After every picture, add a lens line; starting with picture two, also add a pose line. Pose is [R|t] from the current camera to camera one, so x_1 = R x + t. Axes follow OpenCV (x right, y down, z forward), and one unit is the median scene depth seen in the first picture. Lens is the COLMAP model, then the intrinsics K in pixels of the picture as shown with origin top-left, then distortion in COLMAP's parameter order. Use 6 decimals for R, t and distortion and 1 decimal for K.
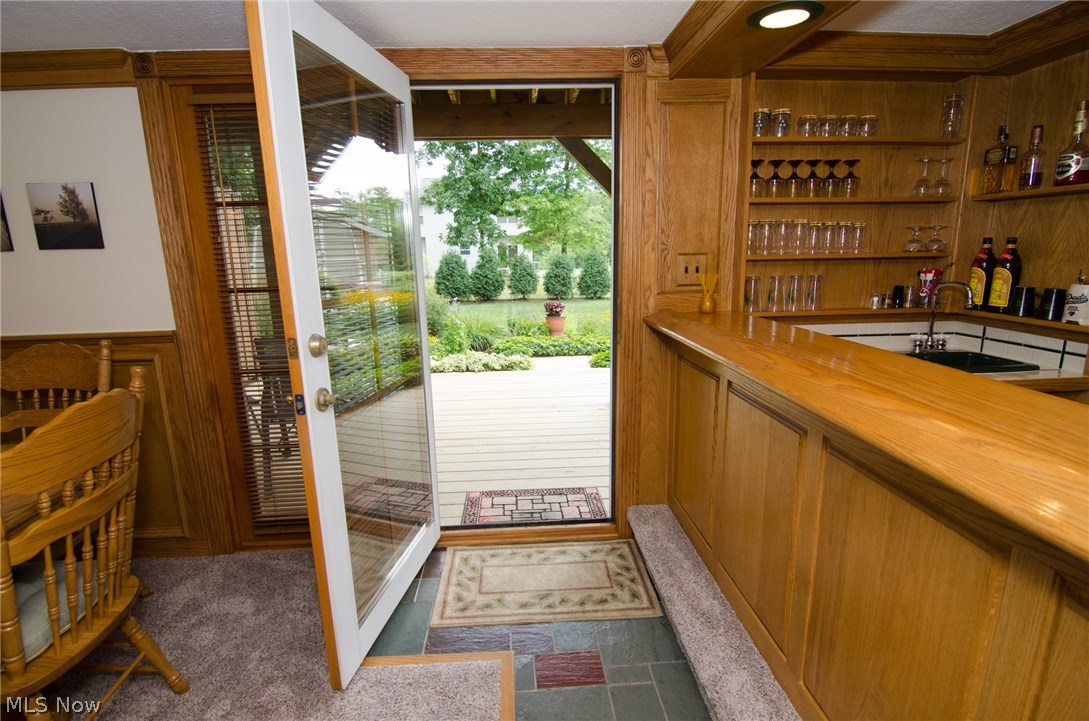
lens RADIAL K [[523.3, 0, 544.5], [0, 523.3, 360.5], [0, 0, 1]] dist [-0.004257, -0.011288]
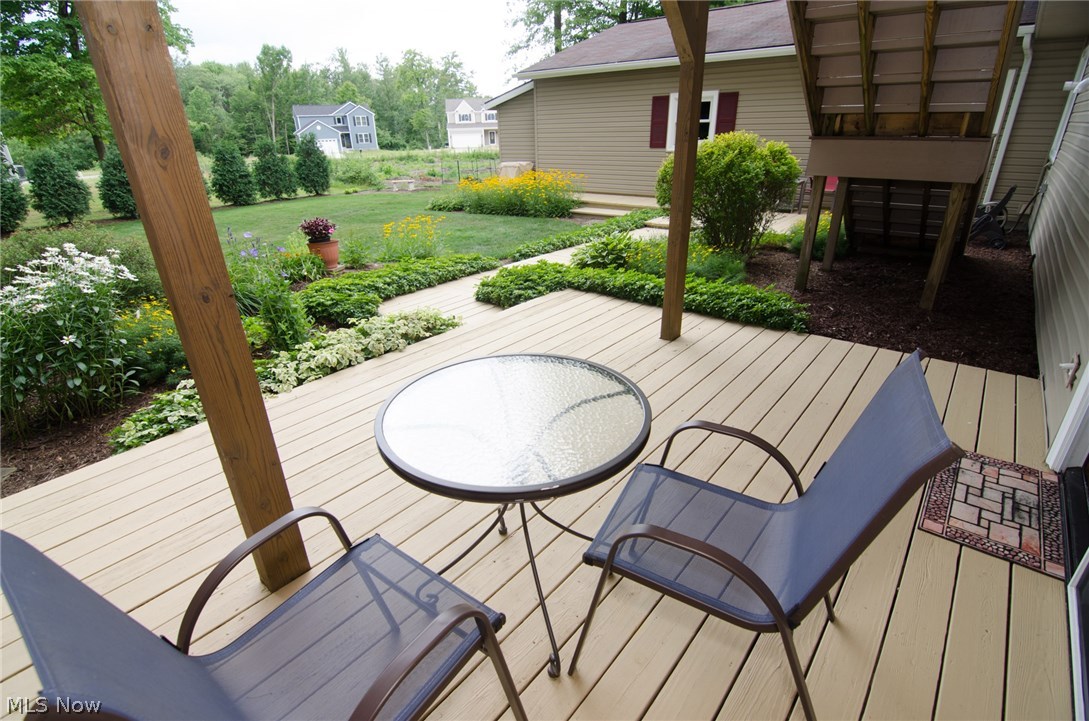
lens RADIAL K [[523.3, 0, 544.5], [0, 523.3, 360.5], [0, 0, 1]] dist [-0.004257, -0.011288]
pose [[0.698394, -0.300133, 0.649744, -0.102248], [0.165248, 0.950917, 0.261631, -0.024899], [-0.696376, -0.075352, 0.713710, 0.104582]]
